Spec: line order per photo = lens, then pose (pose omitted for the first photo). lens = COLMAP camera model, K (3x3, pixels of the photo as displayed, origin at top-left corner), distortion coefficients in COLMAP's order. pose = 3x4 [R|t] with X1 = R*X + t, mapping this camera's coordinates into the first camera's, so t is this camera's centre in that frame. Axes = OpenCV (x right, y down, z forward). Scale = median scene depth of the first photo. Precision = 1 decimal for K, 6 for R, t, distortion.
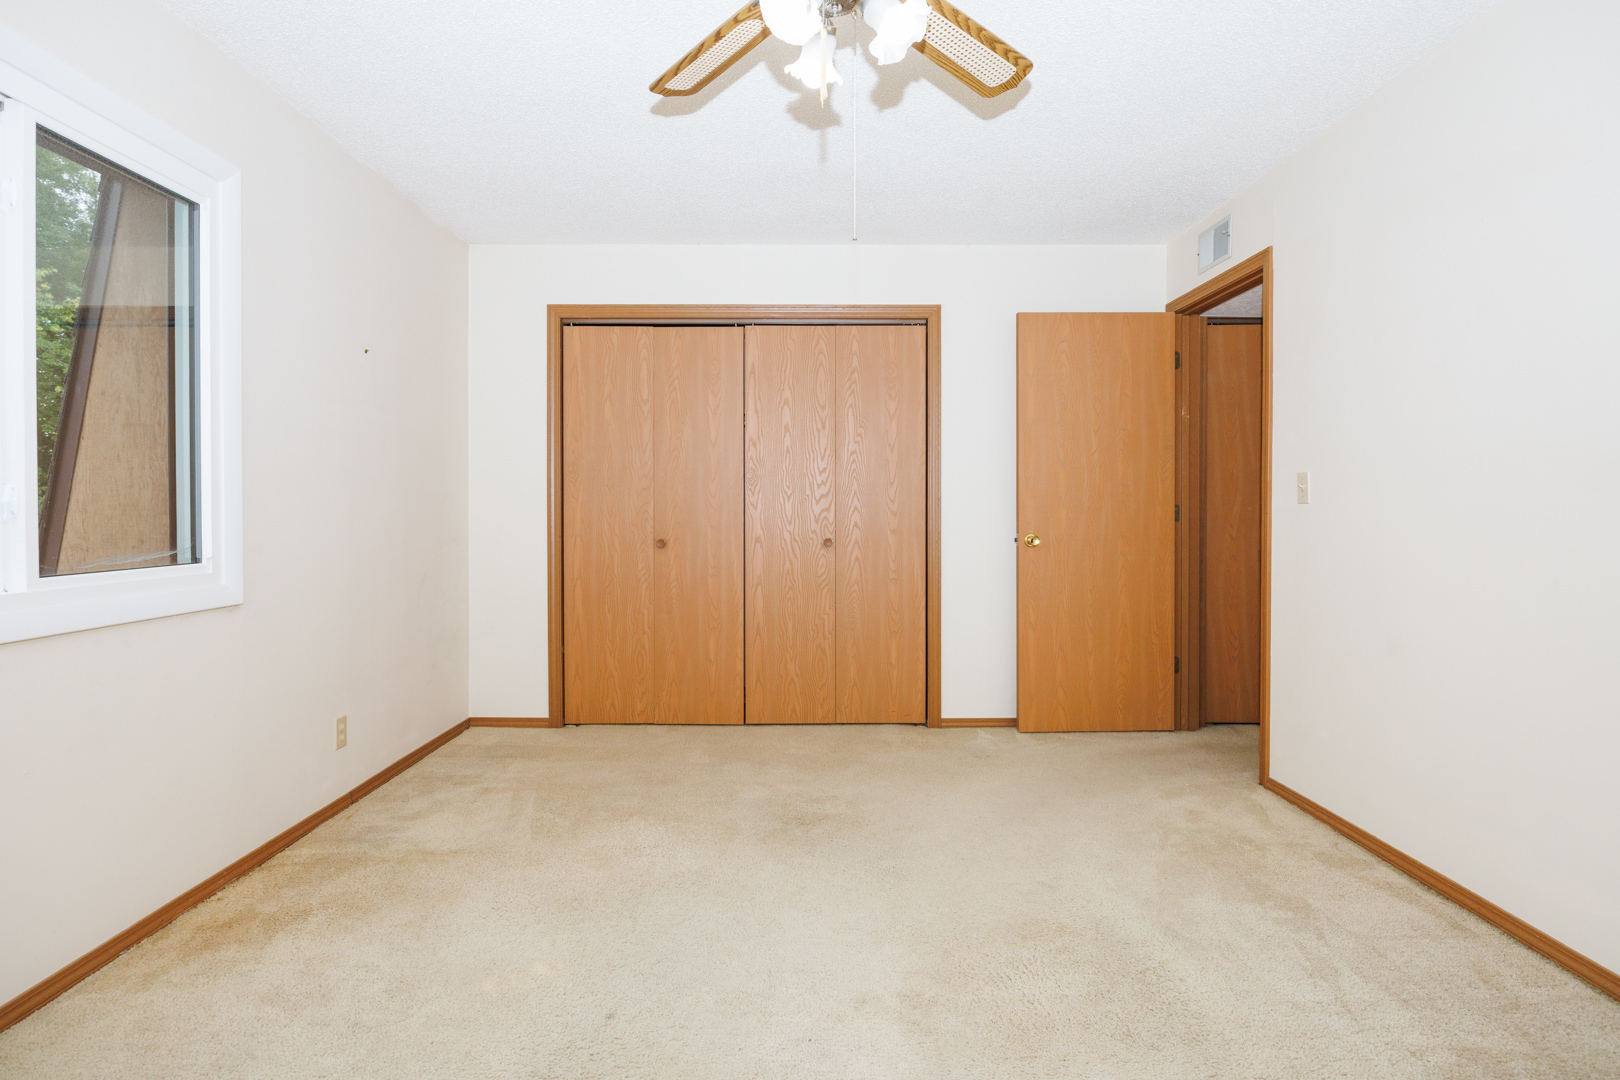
lens RADIAL K [[822.0, 0, 815.8], [0, 822.0, 525.1], [0, 0, 1]] dist [-0.010594, 0.000741]
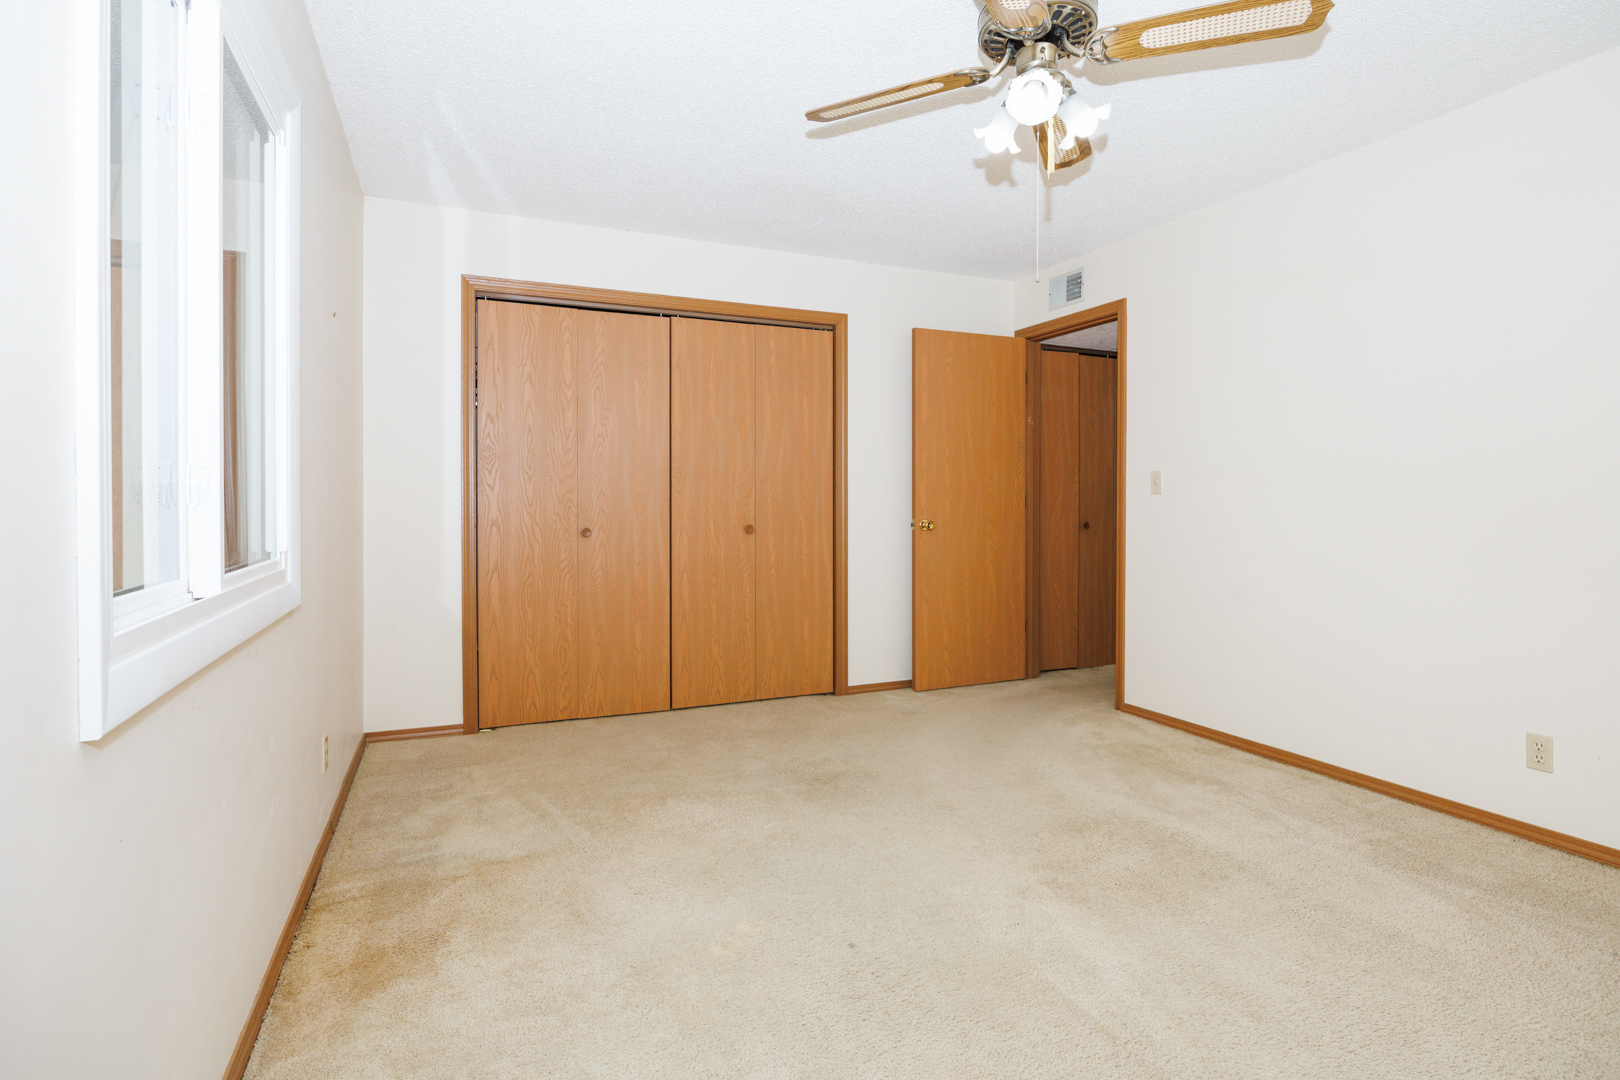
lens RADIAL K [[834.2, 0, 815.4], [0, 834.2, 514.0], [0, 0, 1]] dist [-0.009560, 0.000700]
pose [[0.913147, -0.005257, 0.407597, -0.355797], [0.006227, 0.999980, -0.001053, 0.003378], [-0.407584, 0.003500, 0.913161, -0.012500]]
